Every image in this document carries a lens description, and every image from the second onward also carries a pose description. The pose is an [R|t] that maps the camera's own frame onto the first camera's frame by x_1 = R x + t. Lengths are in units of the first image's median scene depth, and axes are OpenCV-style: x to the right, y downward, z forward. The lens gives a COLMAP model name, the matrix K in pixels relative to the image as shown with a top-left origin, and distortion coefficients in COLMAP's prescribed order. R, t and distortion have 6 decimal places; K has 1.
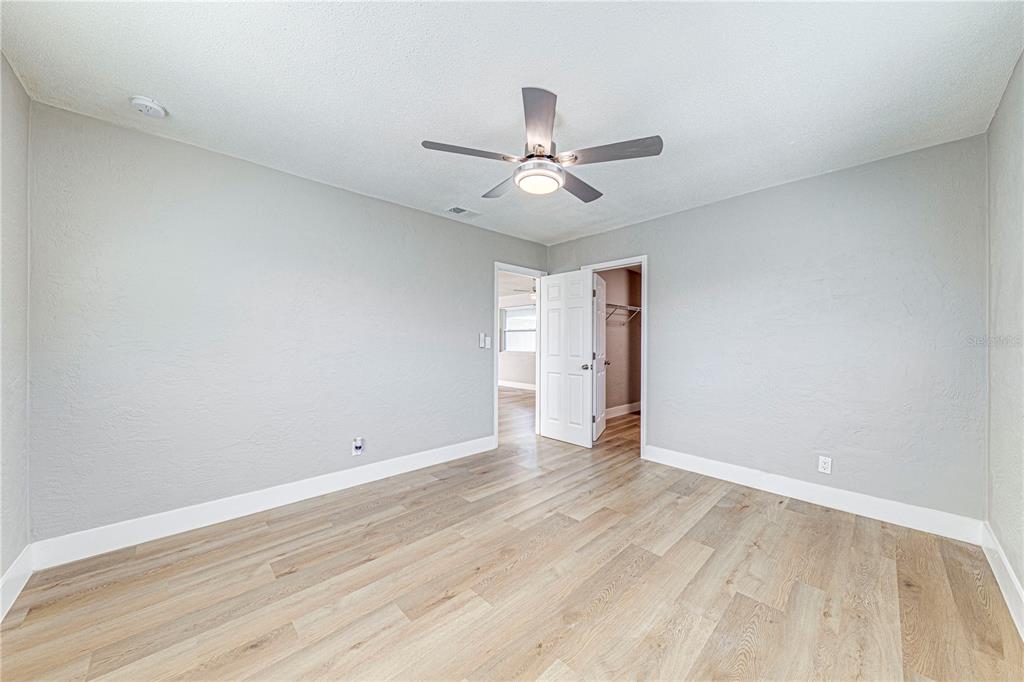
lens RADIAL K [[355.4, 0, 519.6], [0, 355.4, 344.6], [0, 0, 1]] dist [0.000458, -0.000171]
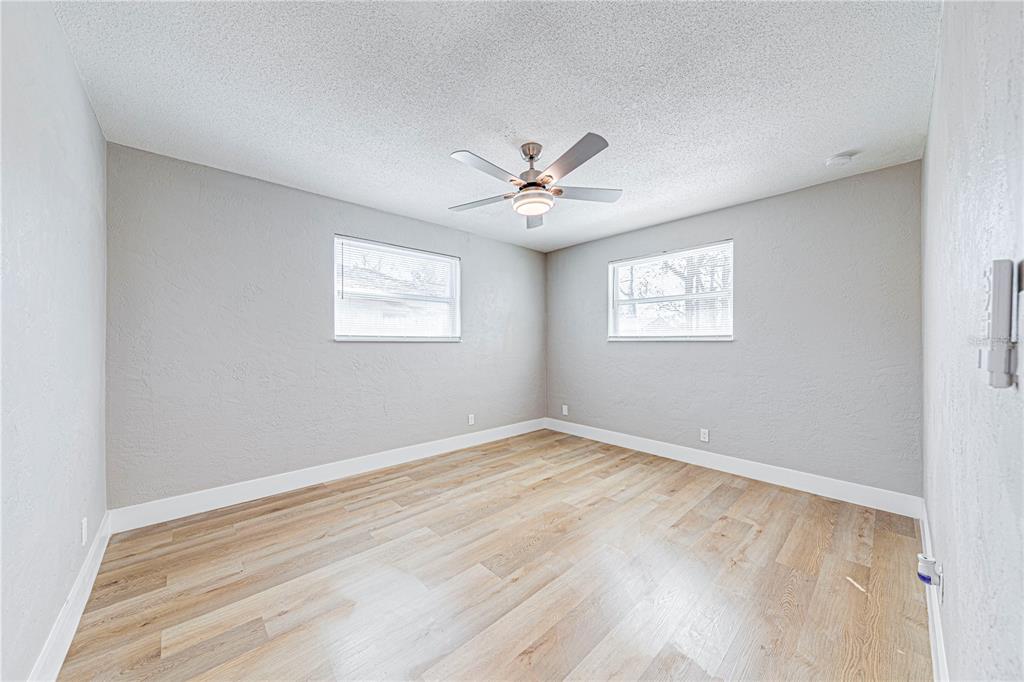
lens RADIAL K [[355.4, 0, 519.6], [0, 355.4, 344.6], [0, 0, 1]] dist [0.000458, -0.000171]
pose [[-0.999929, -0.003402, 0.011394, 0.084631], [-0.003247, 0.999903, 0.013544, -0.015169], [-0.011439, 0.013506, -0.999843, 2.181658]]
